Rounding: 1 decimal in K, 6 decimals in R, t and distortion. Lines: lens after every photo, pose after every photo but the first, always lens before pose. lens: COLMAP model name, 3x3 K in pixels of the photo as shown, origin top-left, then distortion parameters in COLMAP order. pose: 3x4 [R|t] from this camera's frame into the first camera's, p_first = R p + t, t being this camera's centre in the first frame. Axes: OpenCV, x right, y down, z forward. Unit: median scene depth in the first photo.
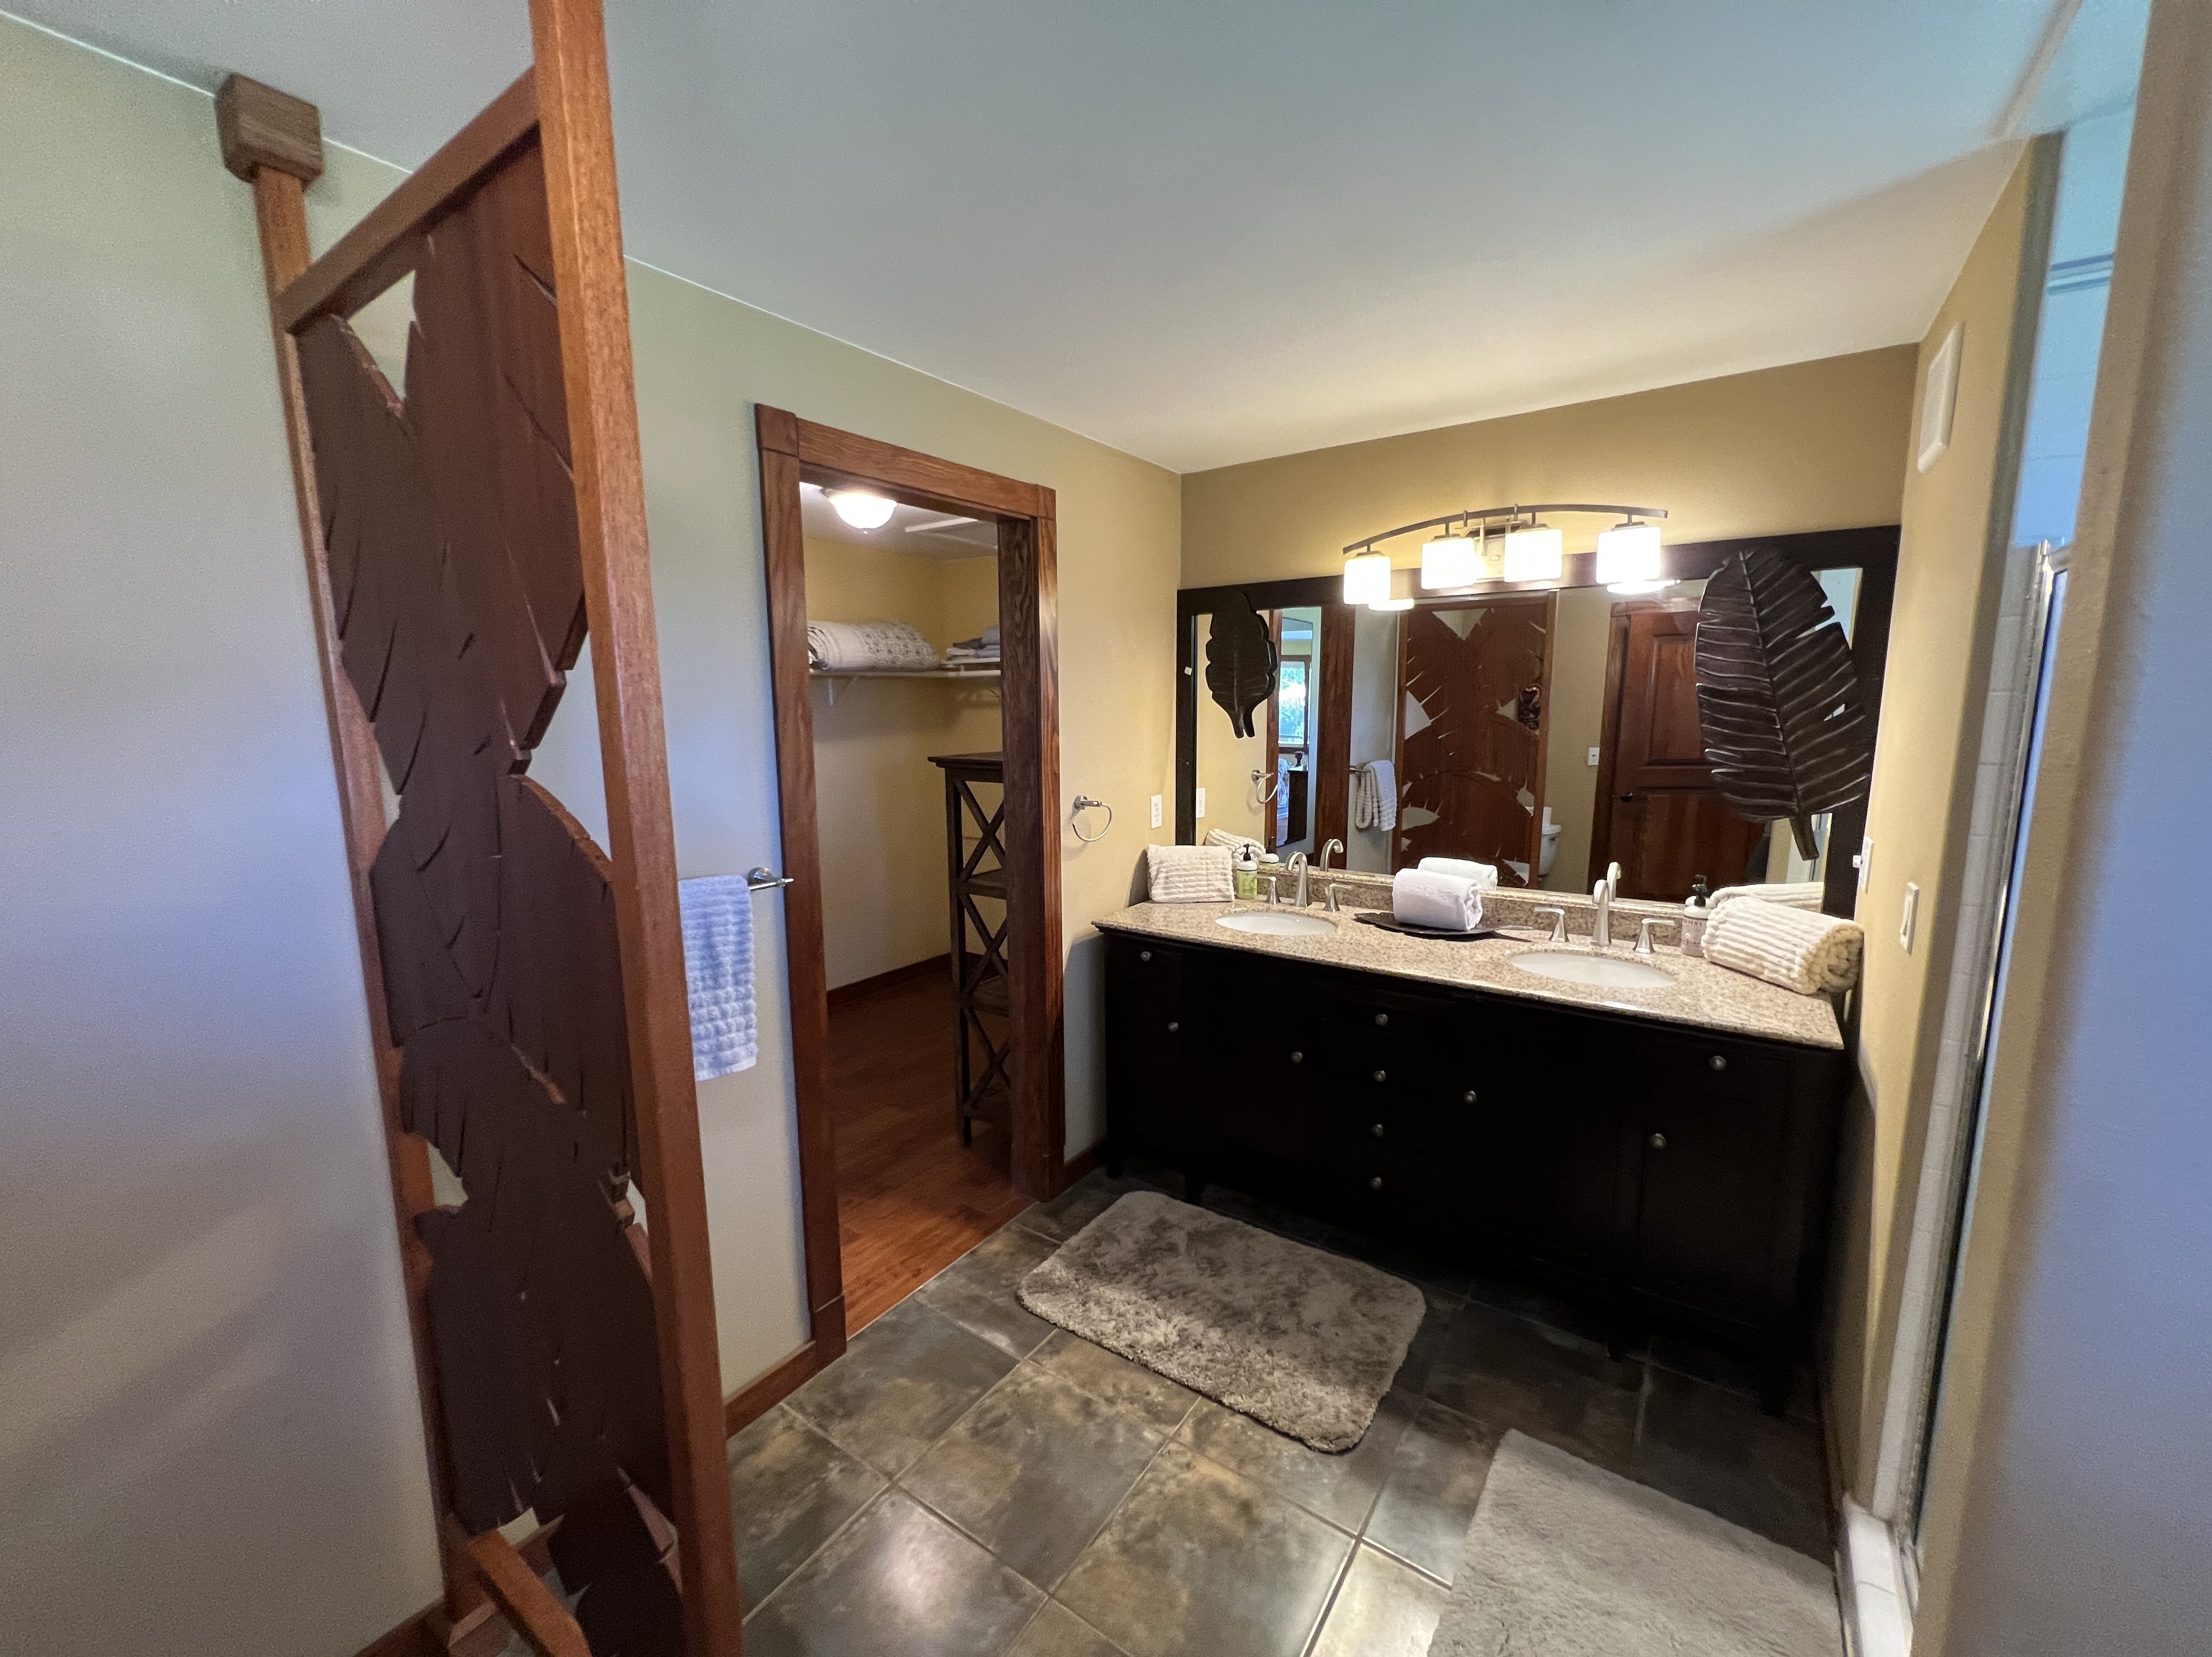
lens RADIAL K [[888.4, 0, 1115.0], [0, 888.4, 830.0], [0, 0, 1]] dist [-0.002038, 0.000165]
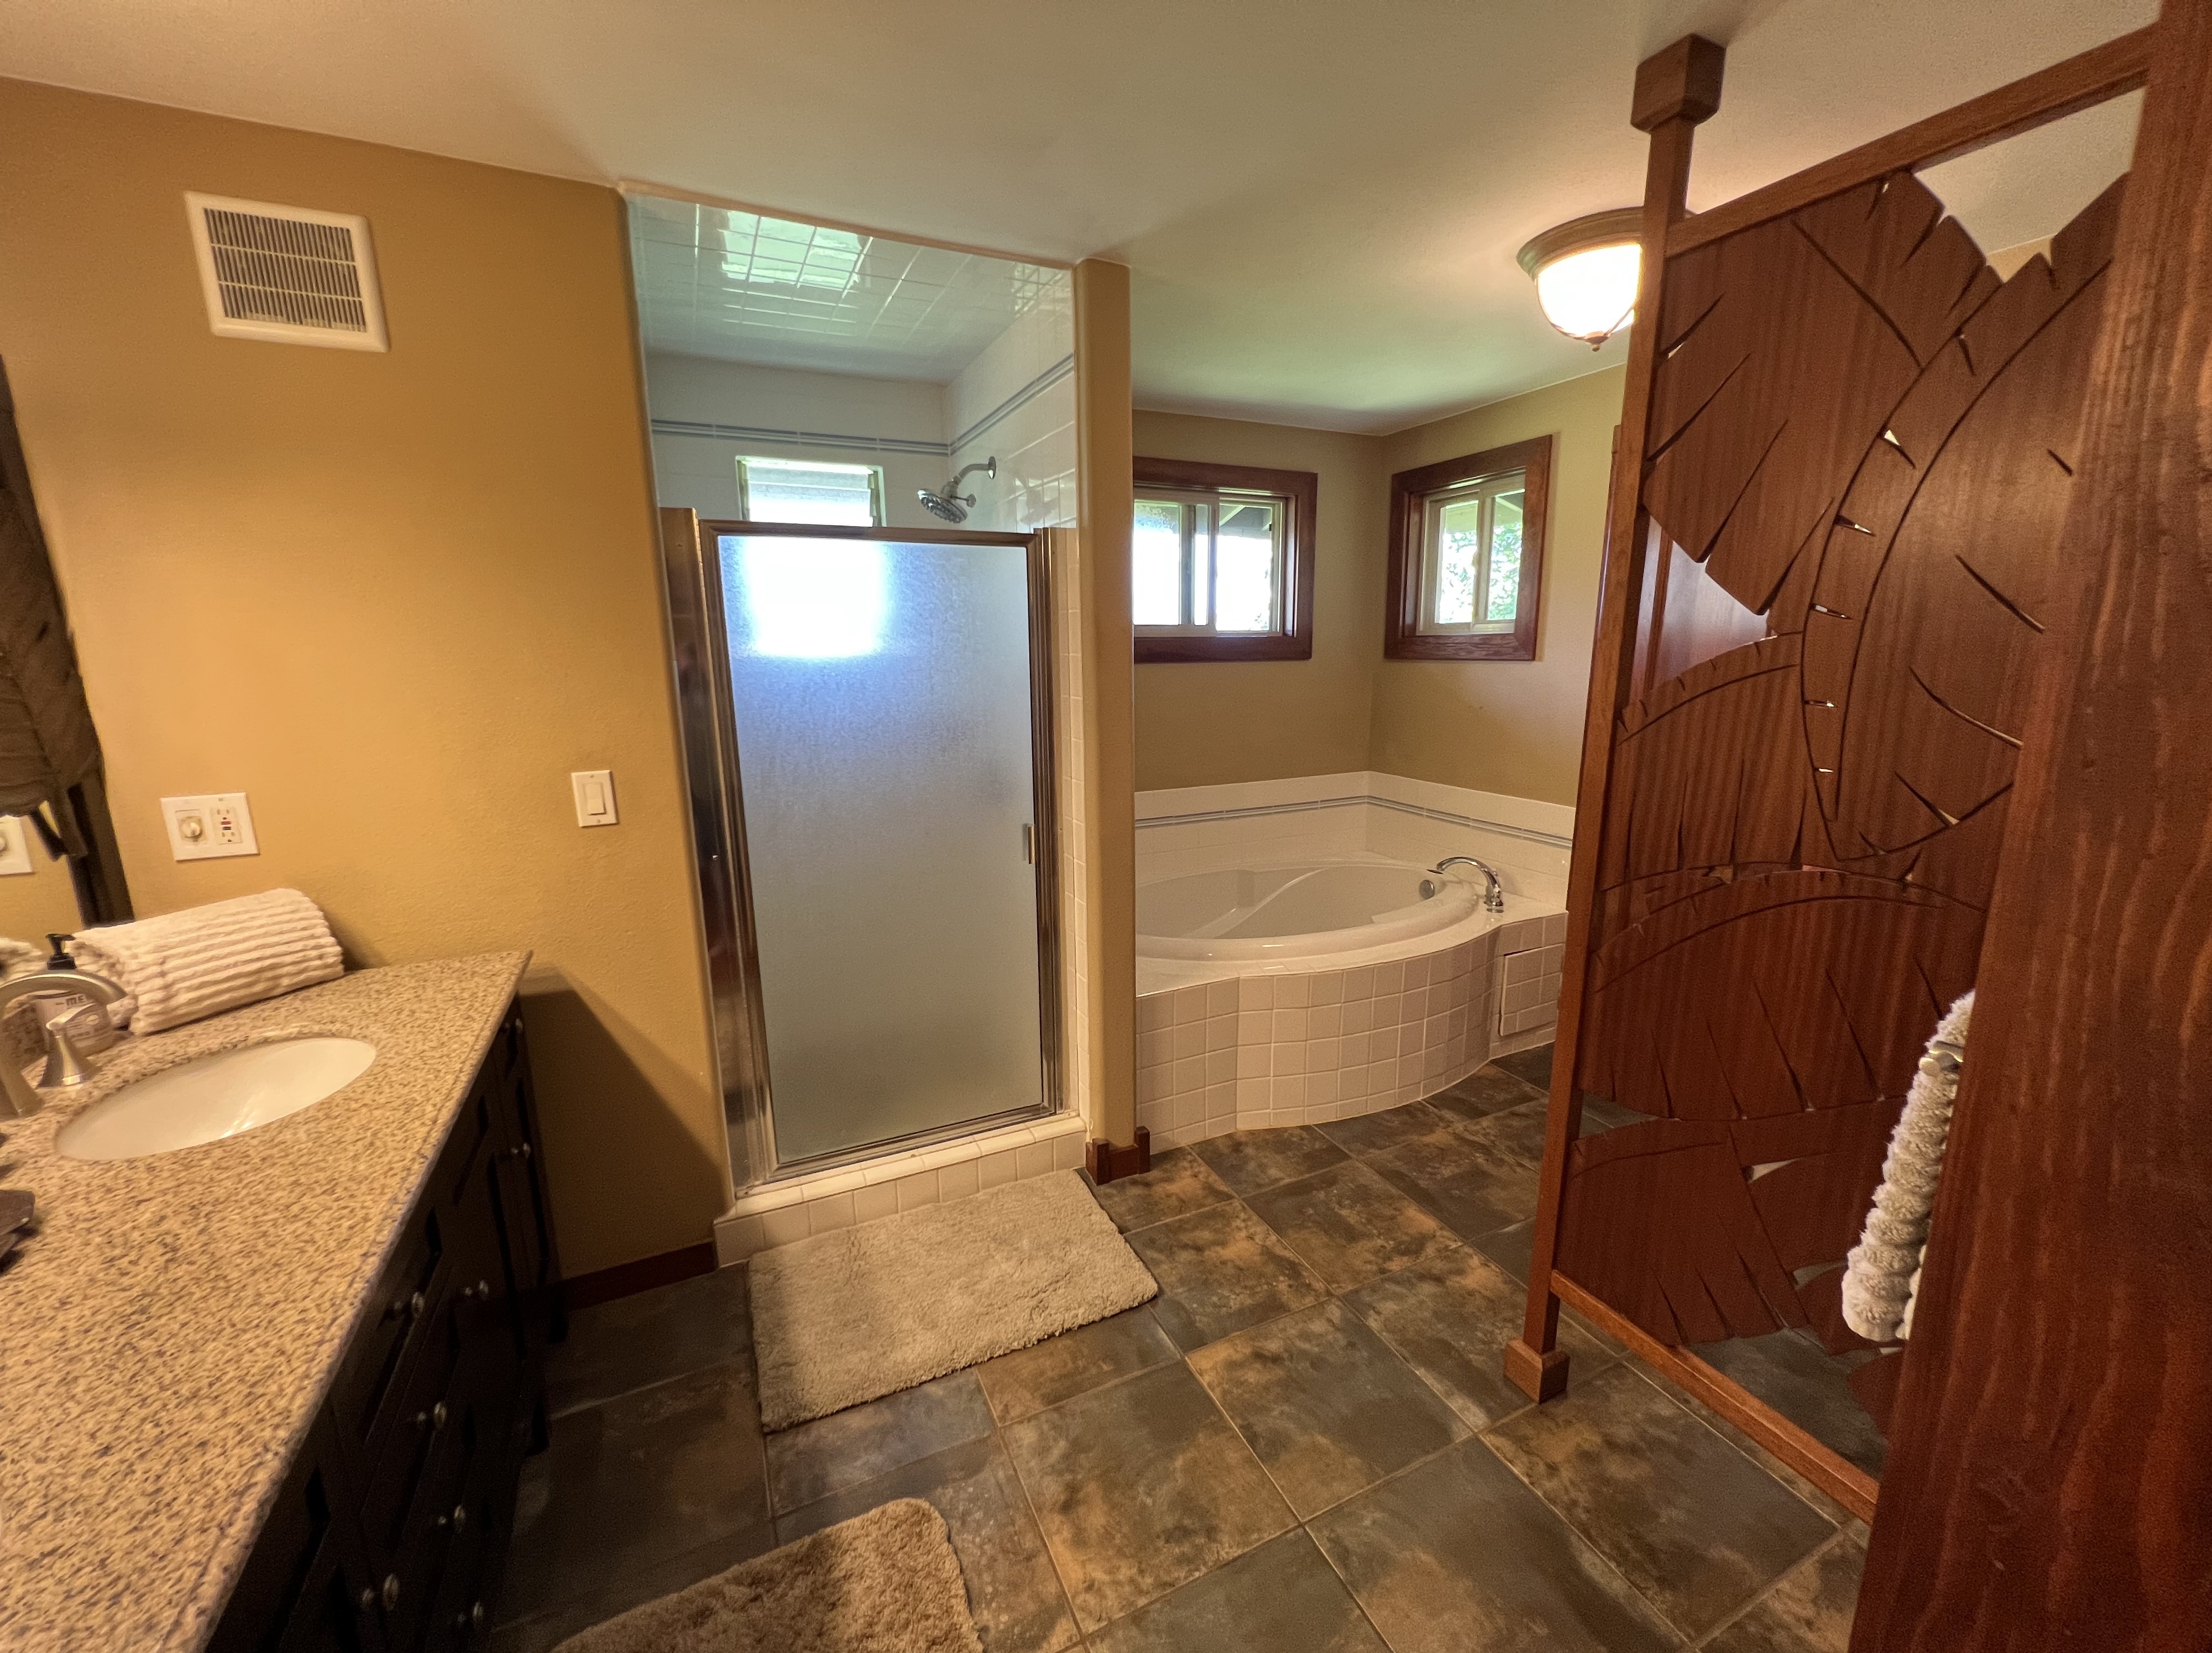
lens RADIAL K [[888.4, 0, 1115.6], [0, 888.4, 830.5], [0, 0, 1]] dist [-0.002038, 0.000165]
pose [[-0.869059, -0.082776, 0.487734, -0.265165], [0.091765, 0.941819, 0.323351, -0.159165], [-0.486123, 0.325768, -0.810900, 1.425097]]
